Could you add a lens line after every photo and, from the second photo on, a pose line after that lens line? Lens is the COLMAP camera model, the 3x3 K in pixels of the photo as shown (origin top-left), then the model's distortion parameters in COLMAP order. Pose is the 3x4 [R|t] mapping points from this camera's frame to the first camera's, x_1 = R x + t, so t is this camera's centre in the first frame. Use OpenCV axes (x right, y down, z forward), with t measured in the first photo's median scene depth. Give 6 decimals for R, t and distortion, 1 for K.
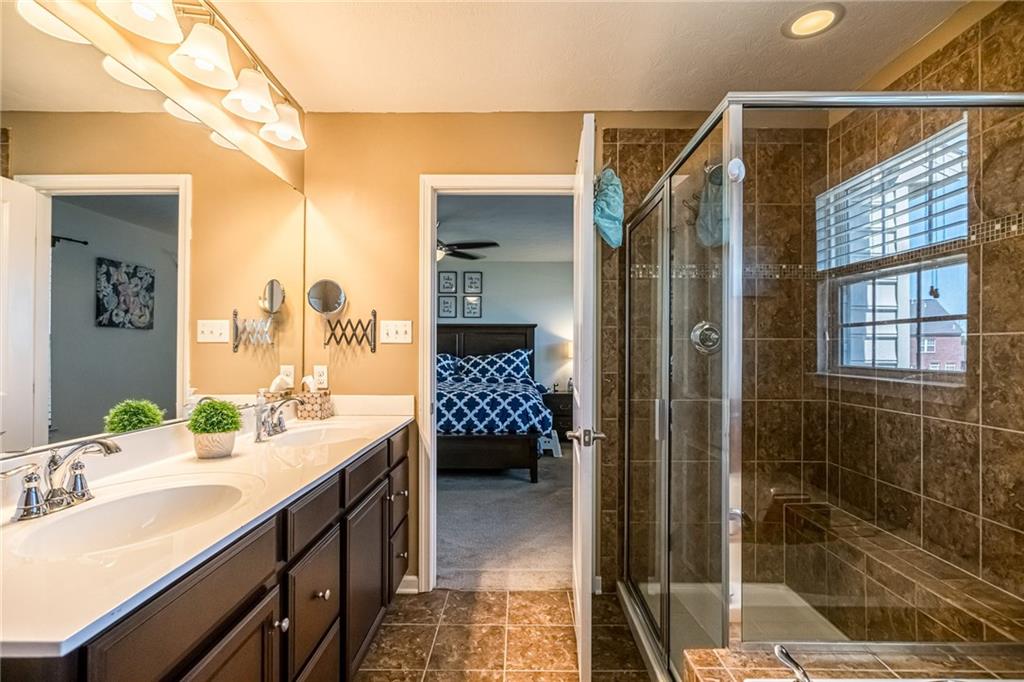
lens RADIAL K [[492.6, 0, 512.0], [0, 492.6, 341.0], [0, 0, 1]] dist [0.000168, -0.000015]
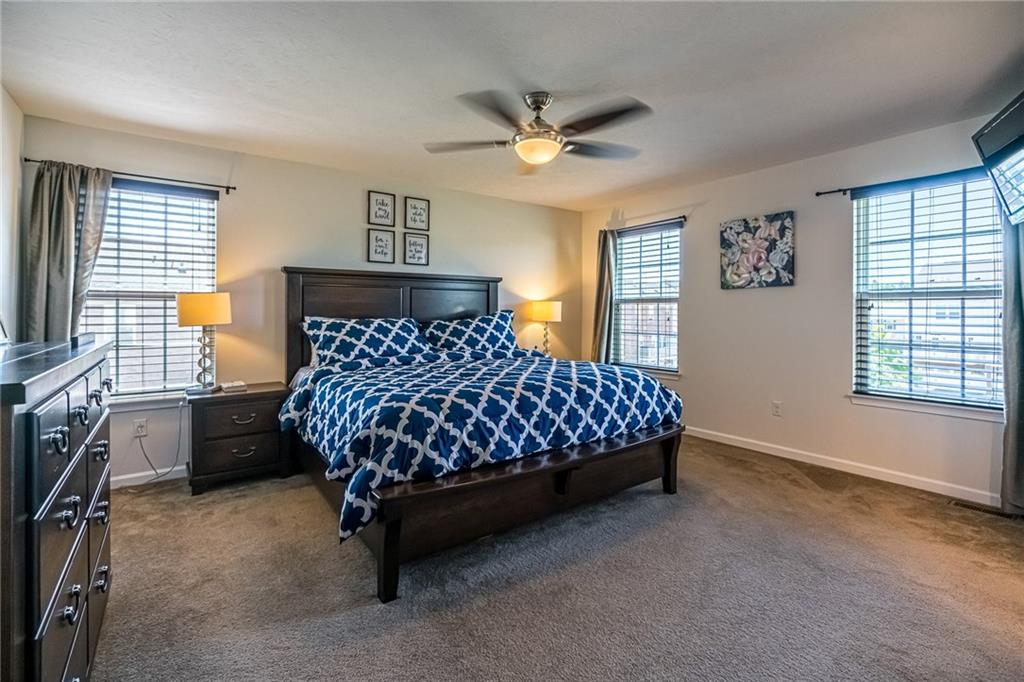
lens RADIAL K [[467.7, 0, 511.1], [0, 467.7, 315.6], [0, 0, 1]] dist [0.000502, 0.000521]
pose [[0.800547, -0.010613, 0.599176, -0.423517], [-0.001415, 0.999807, 0.019600, 0.011521], [-0.599268, -0.016539, 0.800377, 0.461459]]
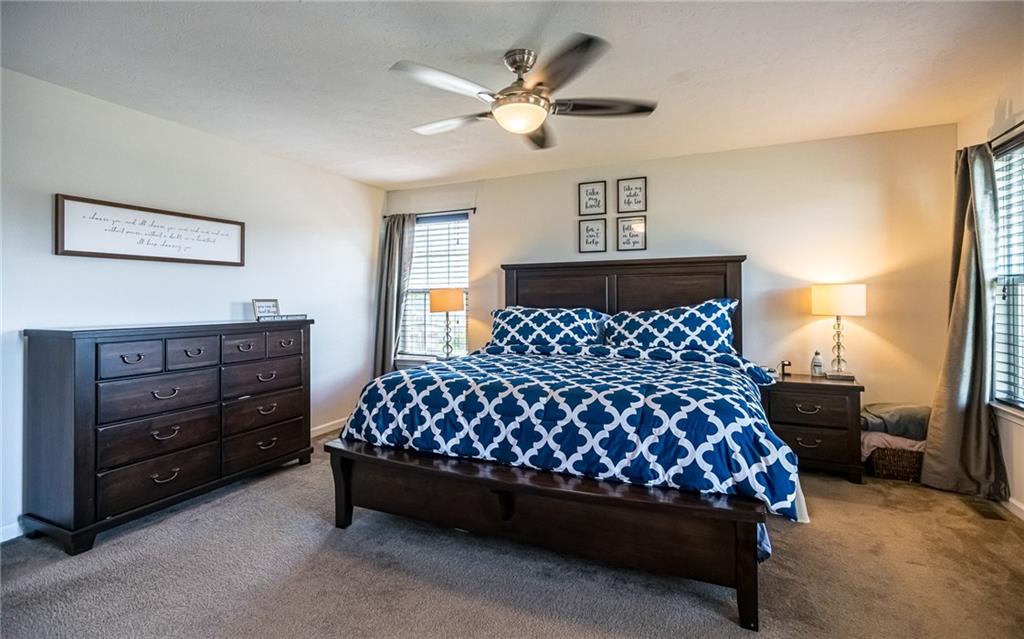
lens RADIAL K [[477.5, 0, 510.5], [0, 477.5, 295.7], [0, 0, 1]] dist [-0.000690, -0.000142]
pose [[0.921047, -0.013495, -0.389218, 0.016063], [0.014348, 0.999897, -0.000715, 0.009998], [0.389187, -0.004926, 0.921145, 0.433884]]
